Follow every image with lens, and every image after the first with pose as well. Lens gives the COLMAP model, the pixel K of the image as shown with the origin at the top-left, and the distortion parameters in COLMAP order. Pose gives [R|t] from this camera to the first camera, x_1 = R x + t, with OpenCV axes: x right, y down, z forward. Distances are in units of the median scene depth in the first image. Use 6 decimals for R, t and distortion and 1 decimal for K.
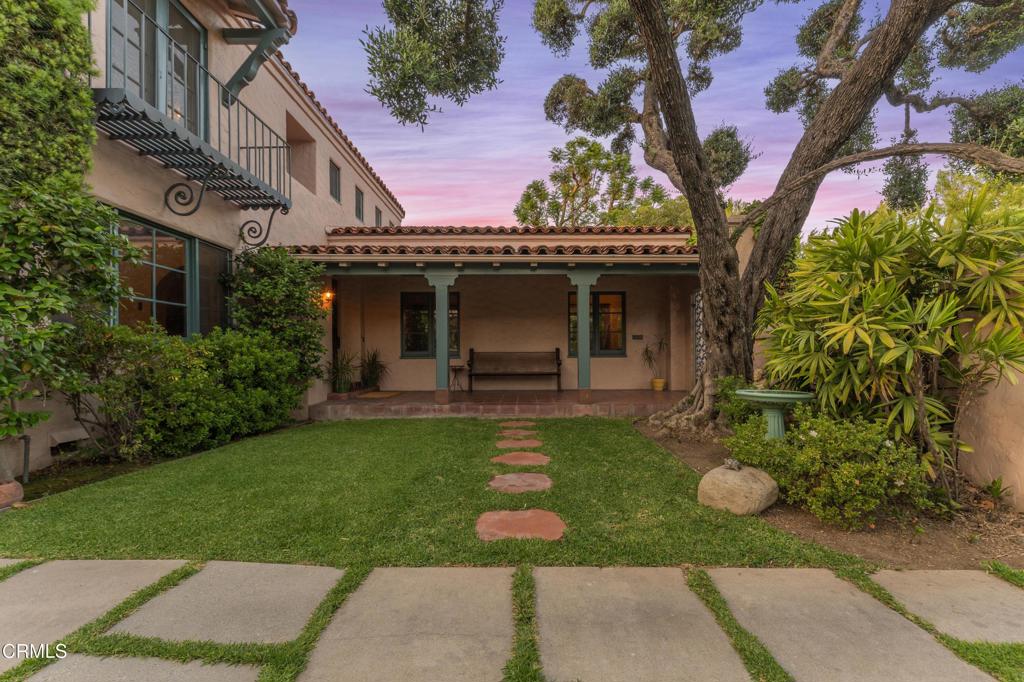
lens RADIAL K [[418.7, 0, 513.9], [0, 418.7, 344.4], [0, 0, 1]] dist [-0.003889, 0.000163]
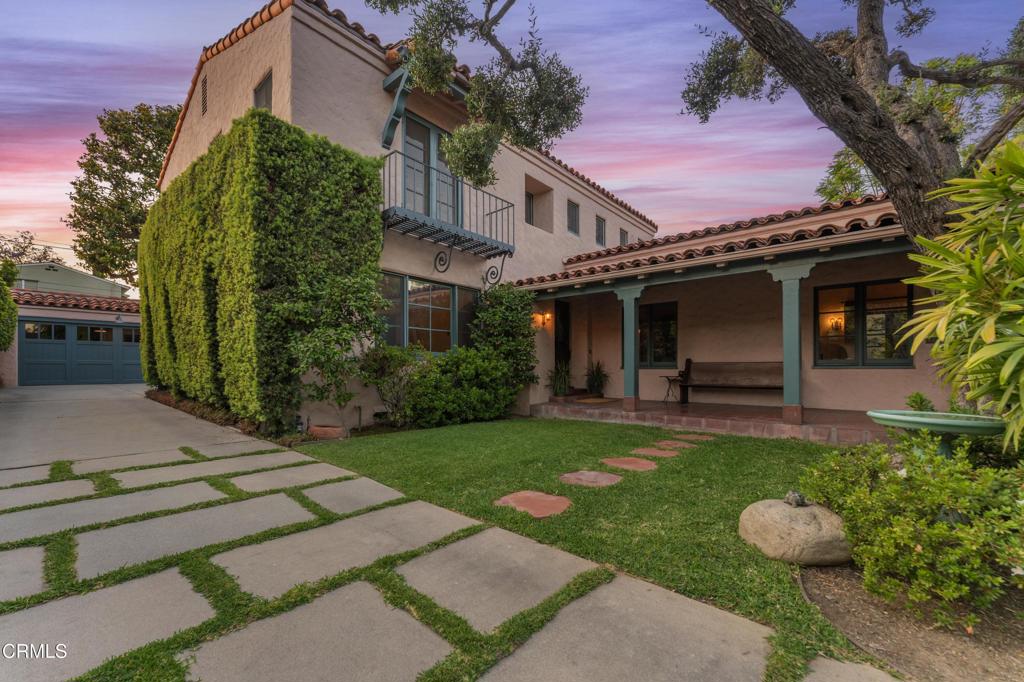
lens RADIAL K [[409.4, 0, 513.0], [0, 409.4, 357.4], [0, 0, 1]] dist [0.003894, 0.000022]
pose [[0.752836, -0.012594, -0.658087, 0.331578], [0.012522, 0.999910, -0.004811, 0.009945], [0.658089, -0.004618, 0.752926, 0.038279]]
